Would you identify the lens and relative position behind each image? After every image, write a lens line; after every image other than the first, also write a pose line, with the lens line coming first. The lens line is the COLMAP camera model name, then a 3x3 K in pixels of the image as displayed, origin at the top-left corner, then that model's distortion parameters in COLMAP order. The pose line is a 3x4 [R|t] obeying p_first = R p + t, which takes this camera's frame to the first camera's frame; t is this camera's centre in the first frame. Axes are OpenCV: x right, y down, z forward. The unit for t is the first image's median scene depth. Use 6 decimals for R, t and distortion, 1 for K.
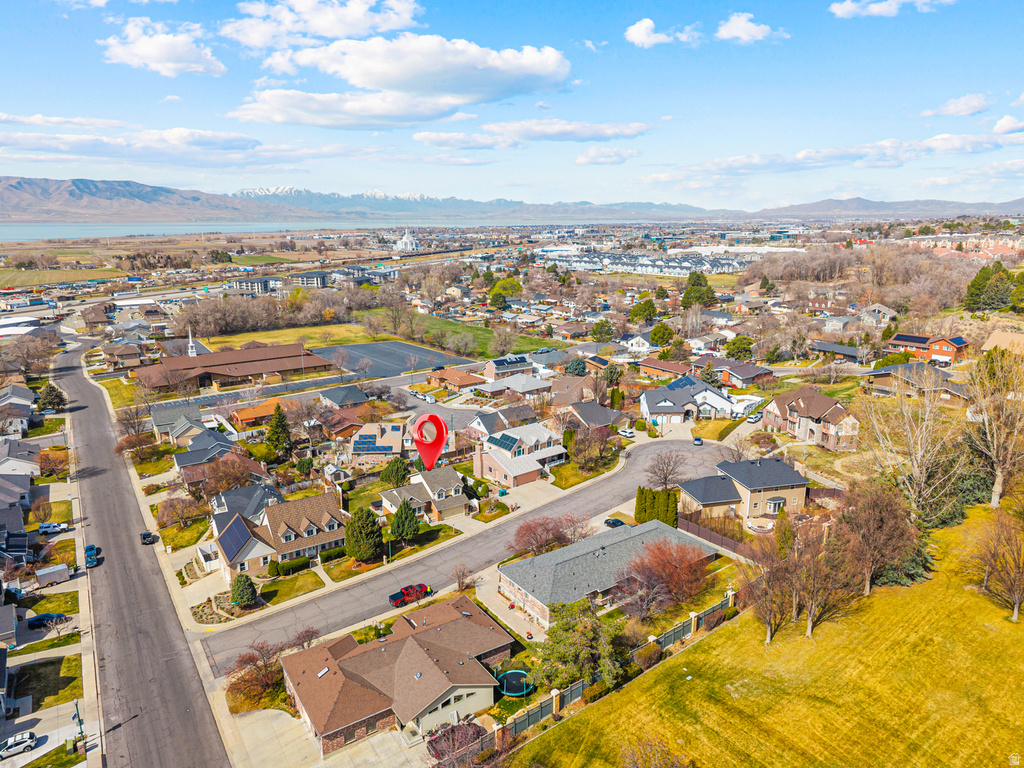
lens RADIAL K [[689.9, 0, 512.0], [0, 689.9, 384.0], [0, 0, 1]] dist [0.070585, -0.075378]
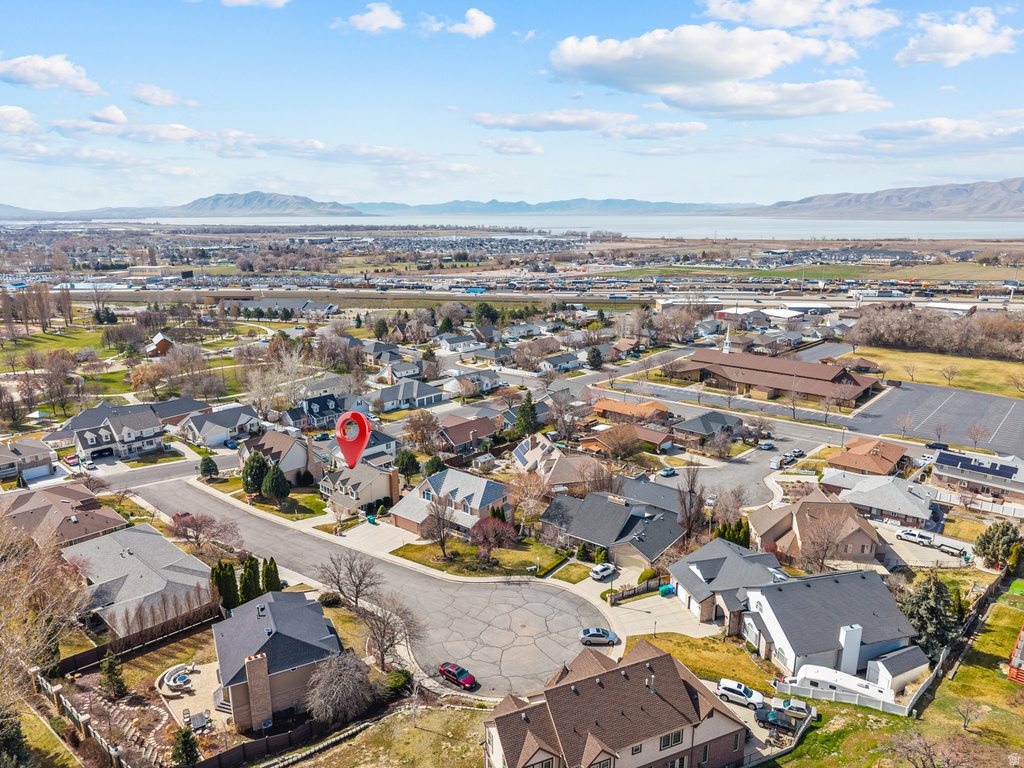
lens RADIAL K [[674.3, 0, 512.0], [0, 674.3, 384.0], [0, 0, 1]] dist [-0.002765, -0.001384]
pose [[0.244429, 0.245956, -0.937955, 0.683968], [-0.230371, 0.954331, 0.190216, -0.190195], [0.941904, 0.169583, 0.289927, 0.725572]]
